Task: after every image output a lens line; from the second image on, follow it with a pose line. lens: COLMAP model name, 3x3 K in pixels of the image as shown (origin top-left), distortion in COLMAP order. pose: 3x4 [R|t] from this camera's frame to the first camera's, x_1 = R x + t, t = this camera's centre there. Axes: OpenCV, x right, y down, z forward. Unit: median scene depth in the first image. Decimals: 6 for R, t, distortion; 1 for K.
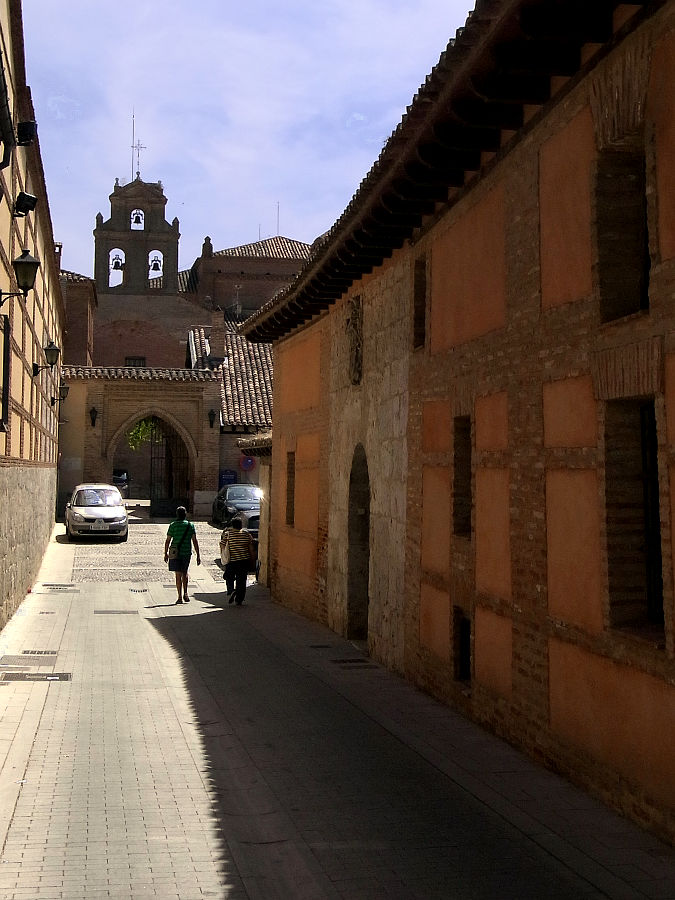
lens RADIAL K [[1389.8, 0, 337.5], [0, 1389.8, 450.0], [0, 0, 1]] dist [-0.028314, -0.045594]
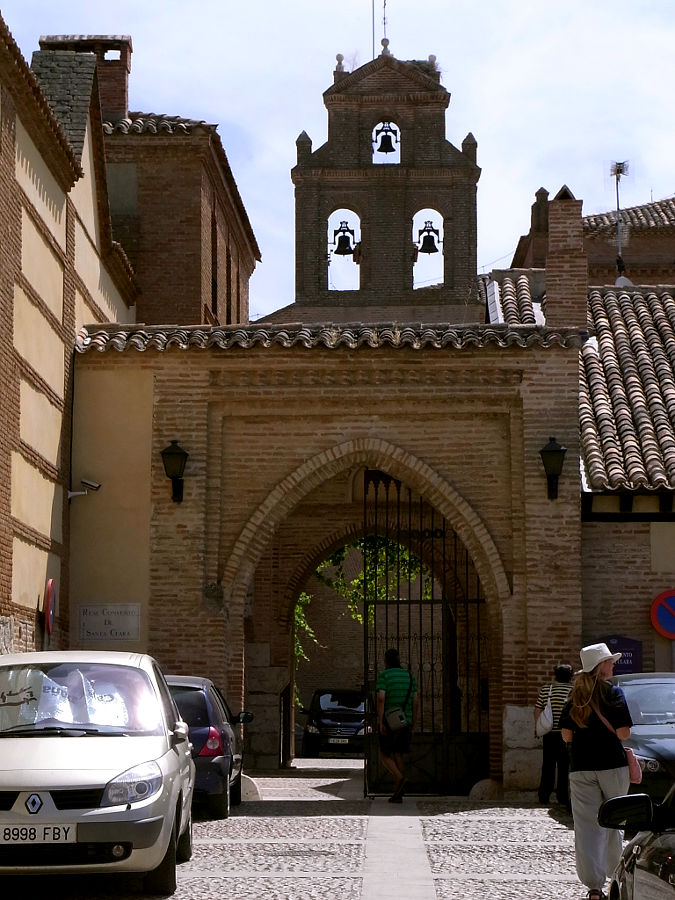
lens RADIAL K [[2135.6, 0, 337.5], [0, 2135.6, 450.0], [0, 0, 1]] dist [0.245658, 0.397394]
pose [[0.980368, -0.040422, -0.192987, -0.027729], [0.017572, 0.992778, -0.118674, 0.017924], [0.196391, 0.112953, 0.973998, 0.322397]]
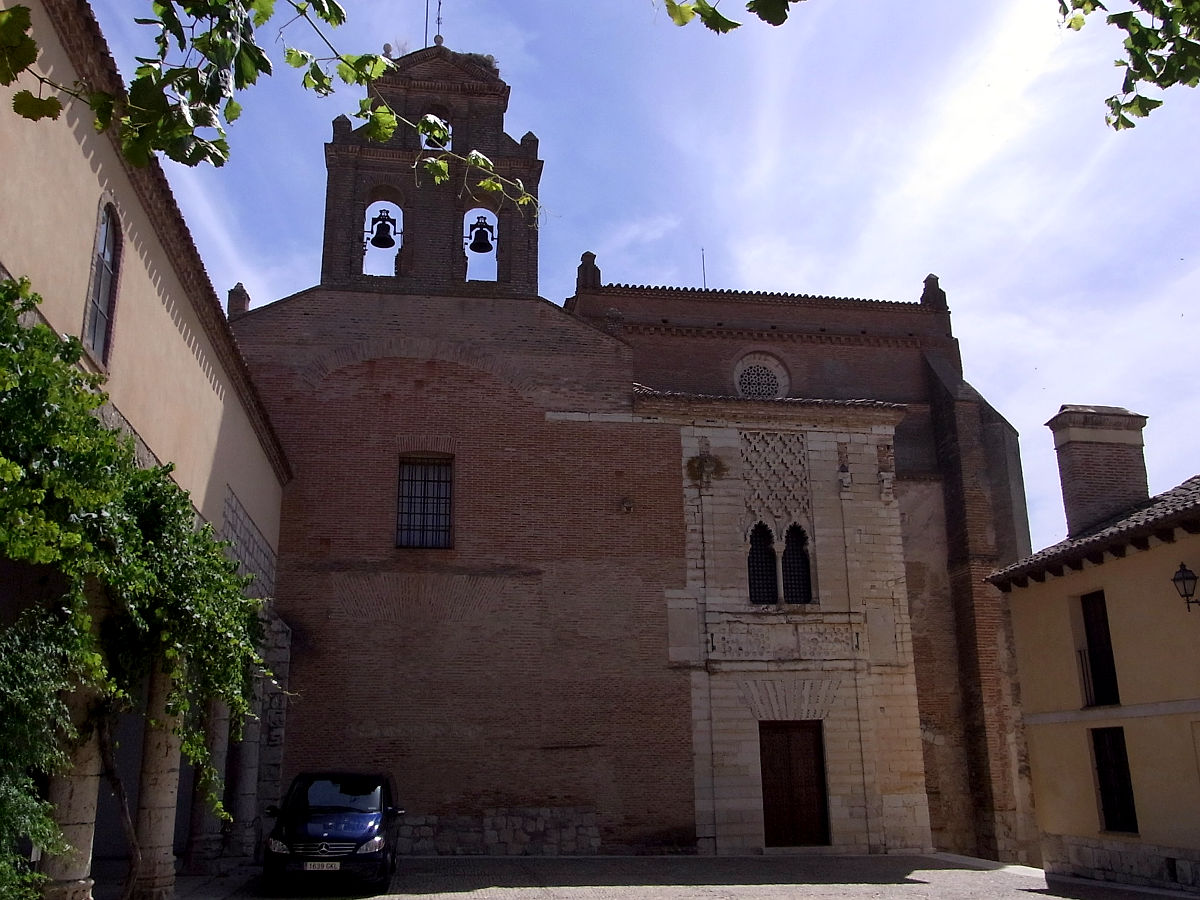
lens RADIAL K [[1077.9, 0, 600.0], [0, 1077.9, 450.0], [0, 0, 1]] dist [-0.004612, -0.195875]
pose [[0.999338, -0.035787, -0.006570, -0.097889], [0.032574, 0.960404, -0.276700, 0.012746], [0.016212, 0.276303, 0.960934, 0.727864]]
